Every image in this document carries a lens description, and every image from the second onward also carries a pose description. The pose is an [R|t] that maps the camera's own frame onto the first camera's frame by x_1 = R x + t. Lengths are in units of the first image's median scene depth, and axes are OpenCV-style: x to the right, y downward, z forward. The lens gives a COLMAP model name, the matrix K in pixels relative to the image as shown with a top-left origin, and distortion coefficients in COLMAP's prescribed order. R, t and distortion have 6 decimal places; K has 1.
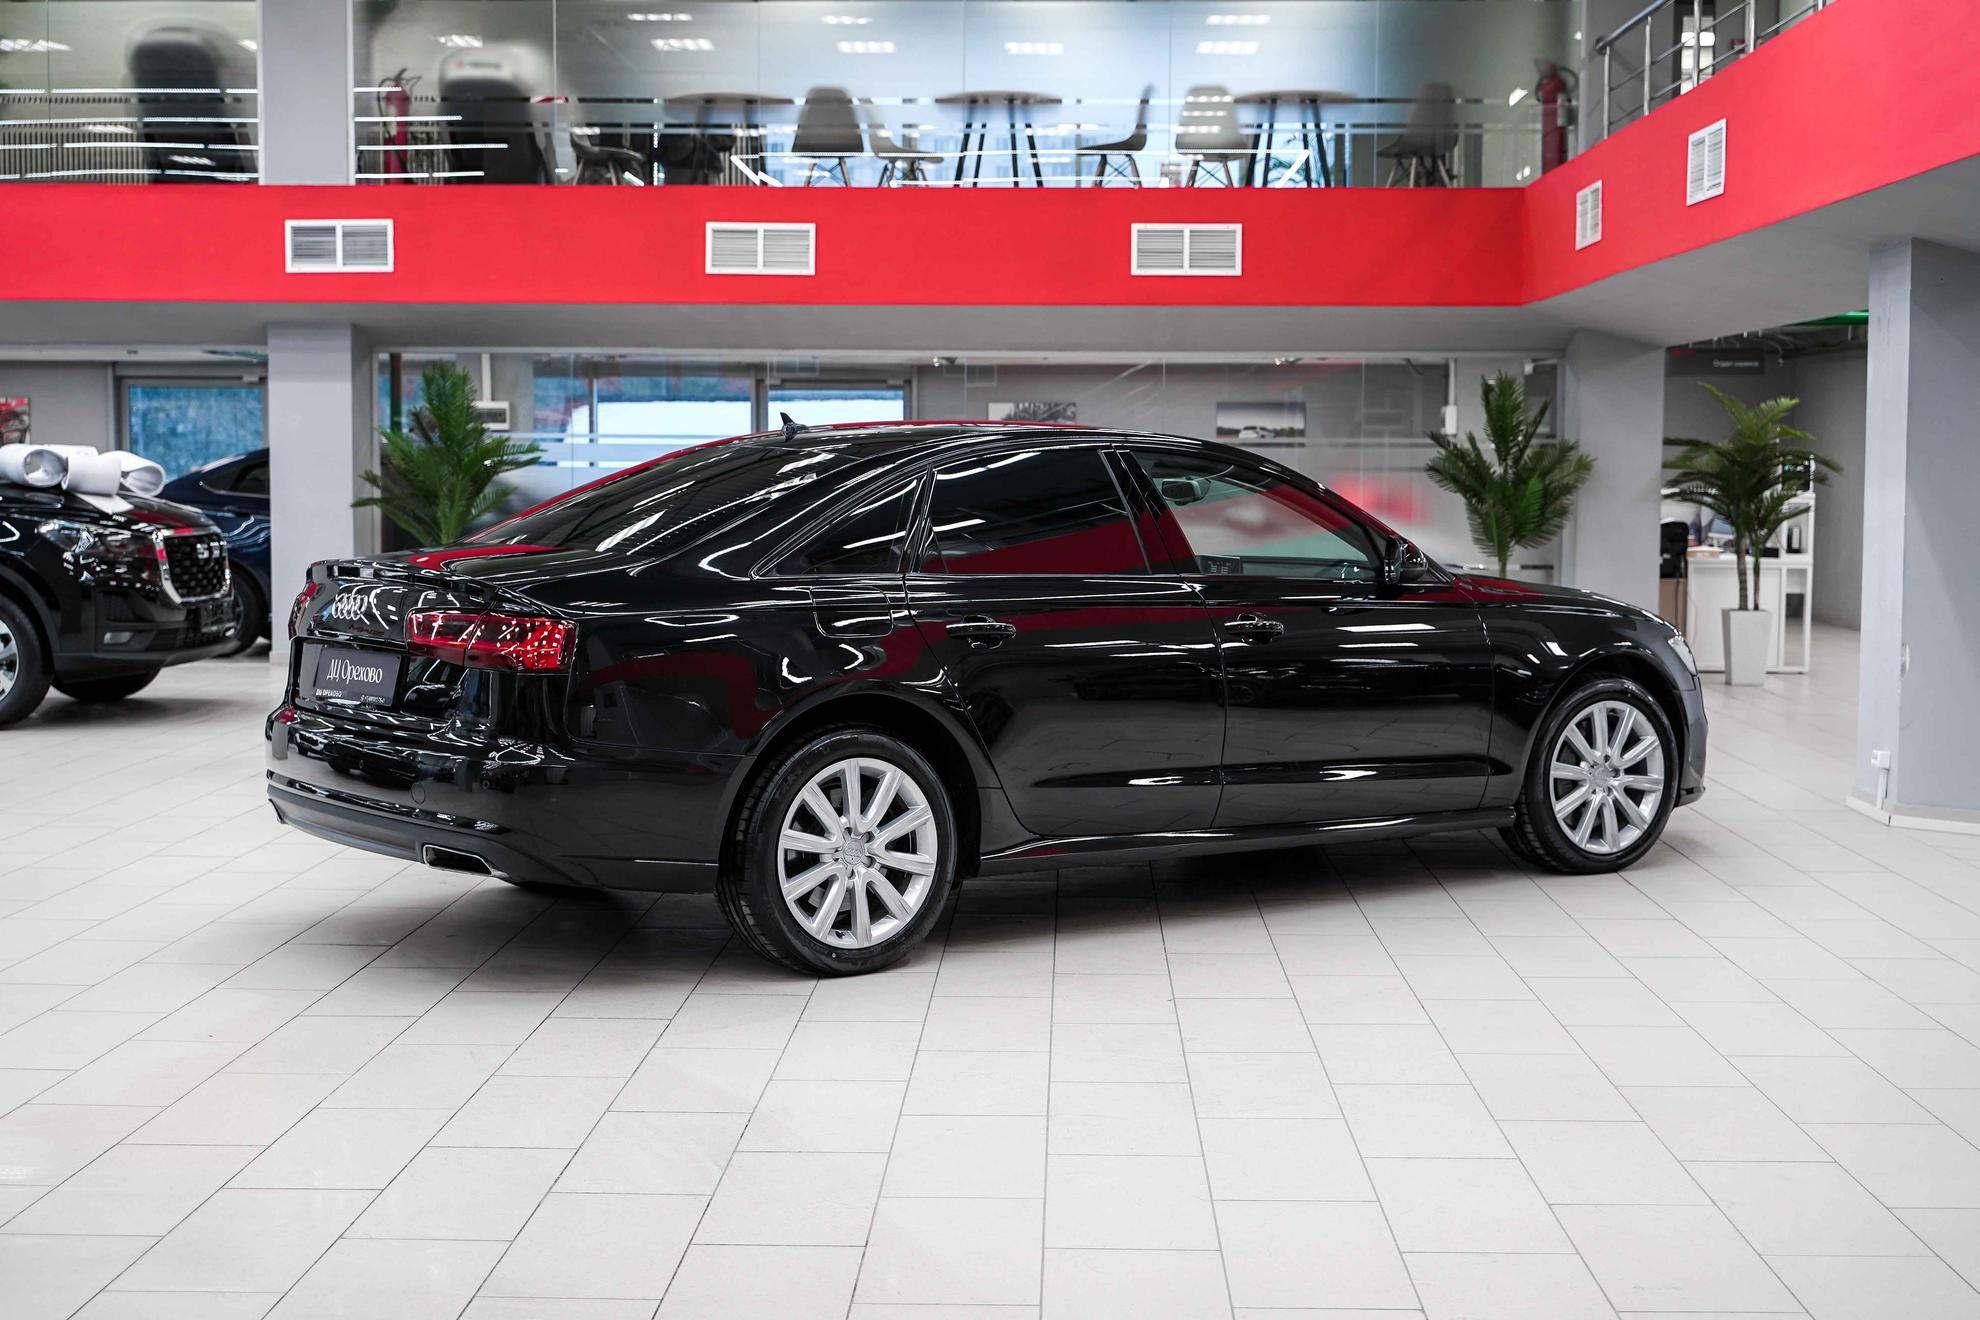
lens RADIAL K [[2590.7, 0, 992.5], [0, 2590.7, 653.4], [0, 0, 1]] dist [0.038622, 0.000000]
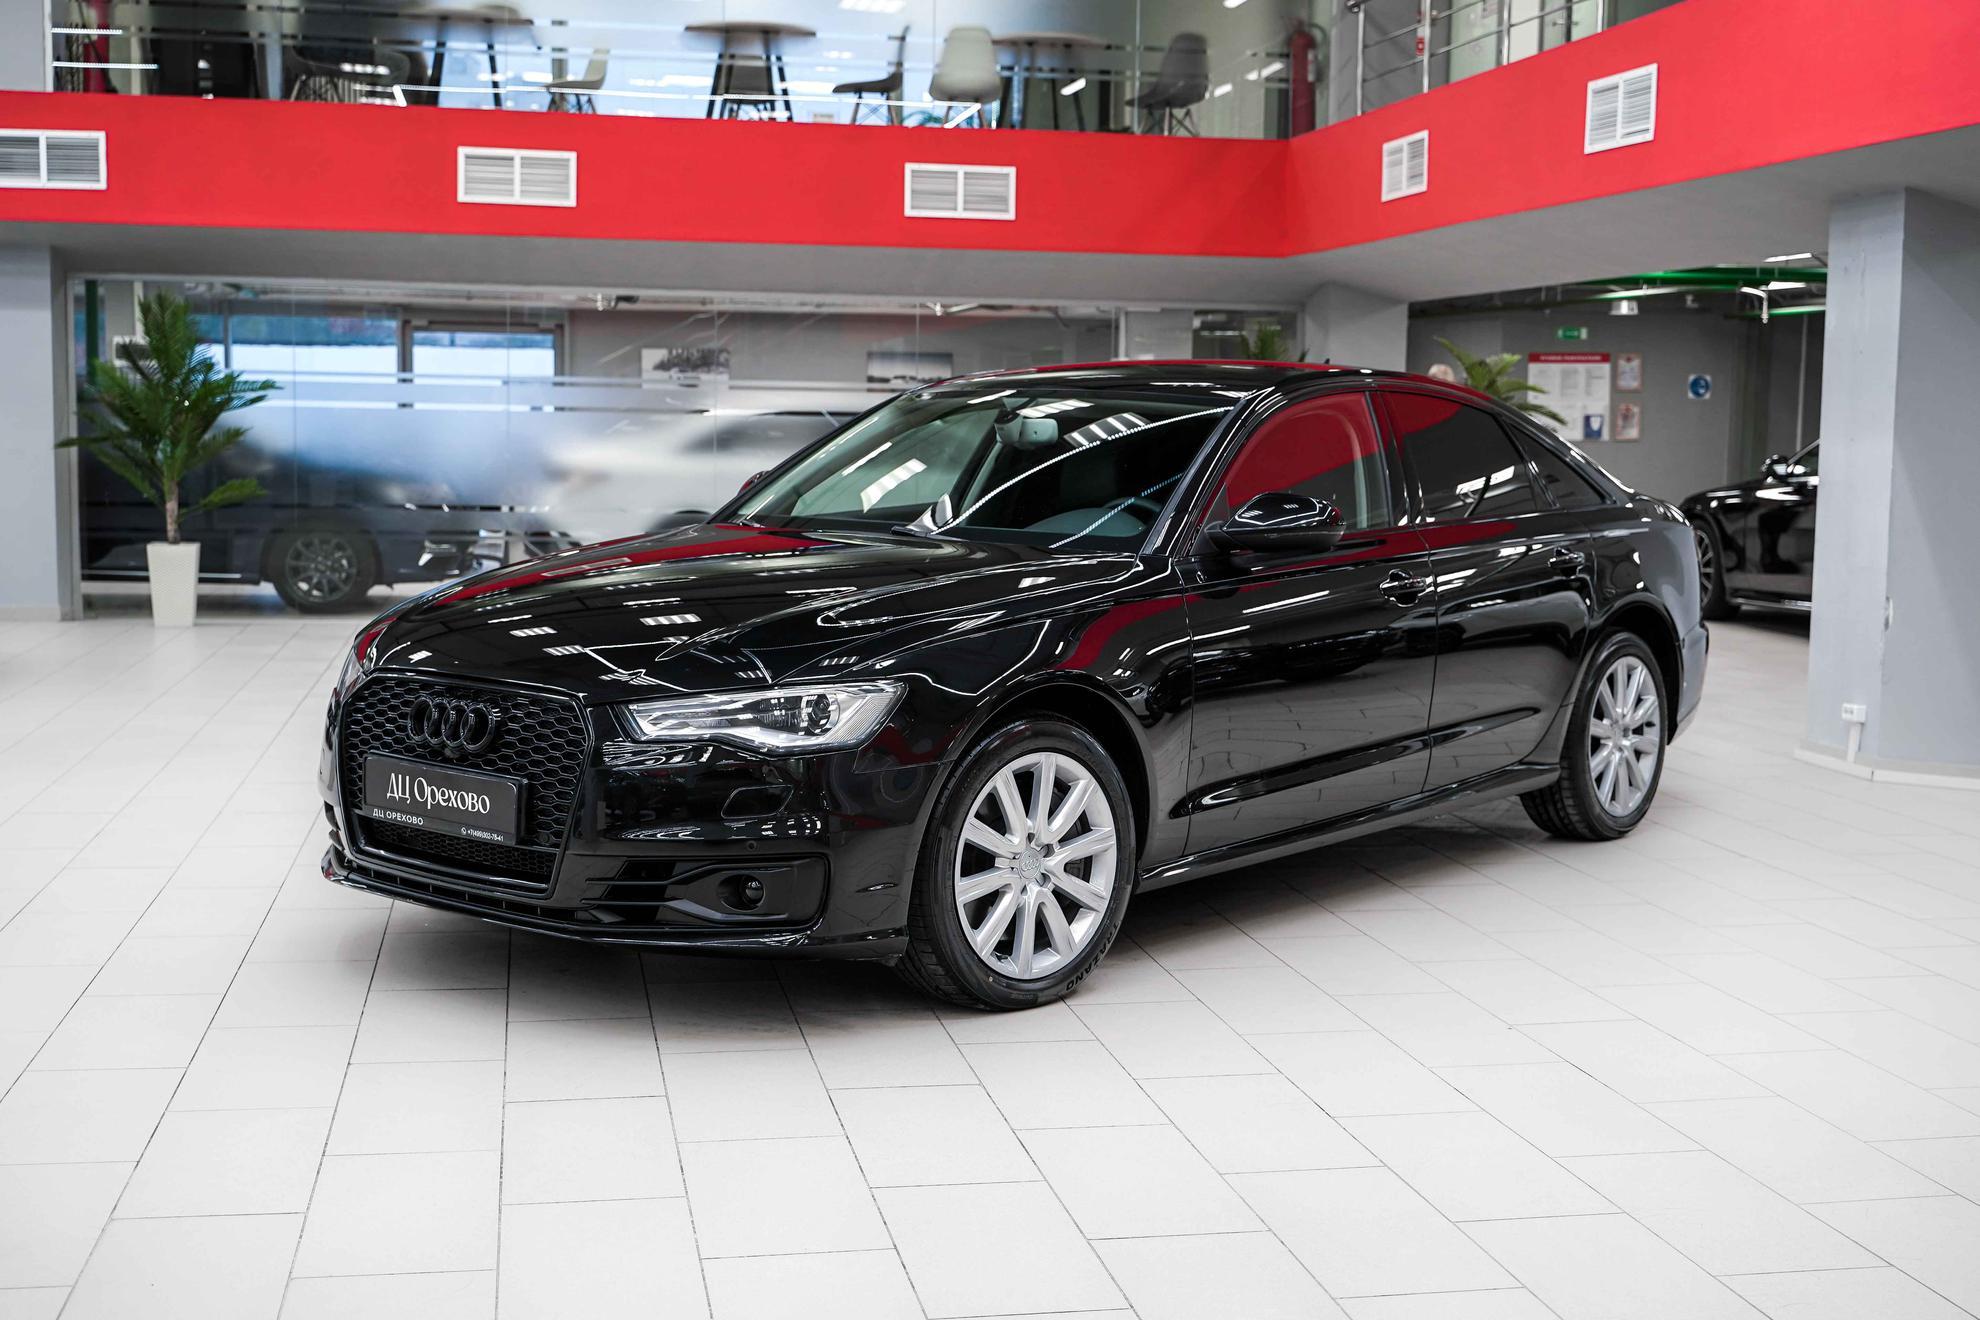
lens RADIAL K [[2413.9, 0, 987.3], [0, 2413.9, 667.8], [0, 0, 1]] dist [0.023853, 0.000000]
pose [[0.978096, -0.011484, 0.207839, -0.106798], [0.004965, 0.999480, 0.031860, -0.004832], [-0.208096, -0.030130, 0.977644, 0.099917]]
